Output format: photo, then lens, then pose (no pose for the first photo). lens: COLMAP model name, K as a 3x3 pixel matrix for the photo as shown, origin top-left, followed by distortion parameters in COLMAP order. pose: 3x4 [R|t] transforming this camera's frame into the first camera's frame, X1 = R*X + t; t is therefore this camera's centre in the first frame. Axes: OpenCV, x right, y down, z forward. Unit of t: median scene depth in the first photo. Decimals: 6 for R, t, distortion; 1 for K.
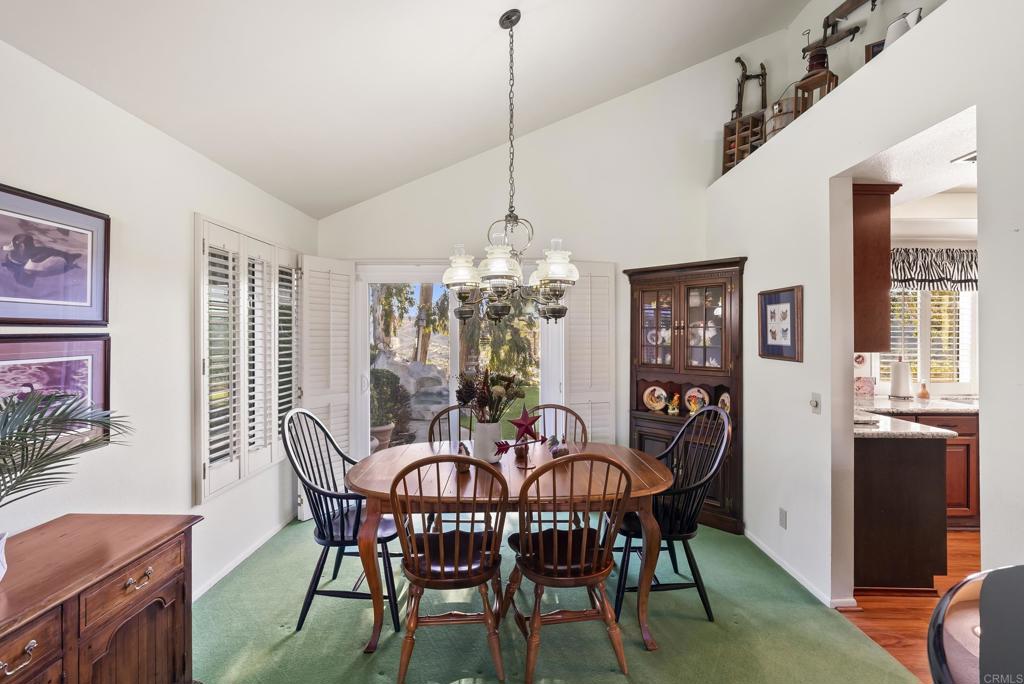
lens RADIAL K [[451.3, 0, 510.9], [0, 451.3, 334.2], [0, 0, 1]] dist [-0.000914, 0.000049]
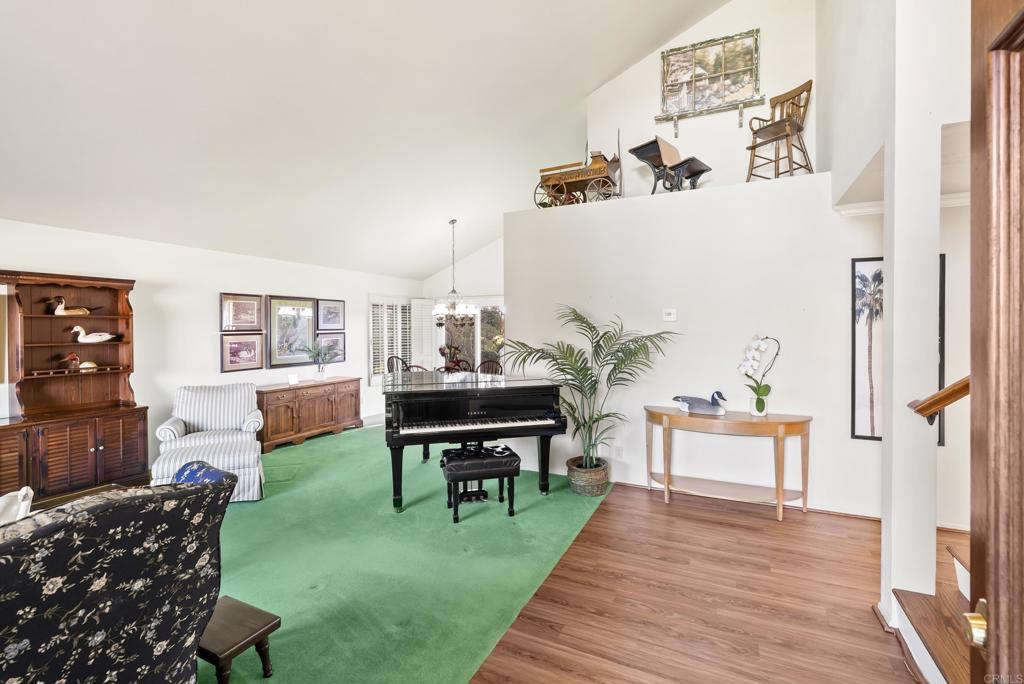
lens RADIAL K [[462.0, 0, 512.7], [0, 462.0, 340.0], [0, 0, 1]] dist [-0.002736, 0.001130]
pose [[0.907591, -0.002448, -0.419848, 1.562211], [0.007481, 0.999919, 0.010341, 0.027625], [0.419789, -0.012527, 0.907535, -1.495776]]
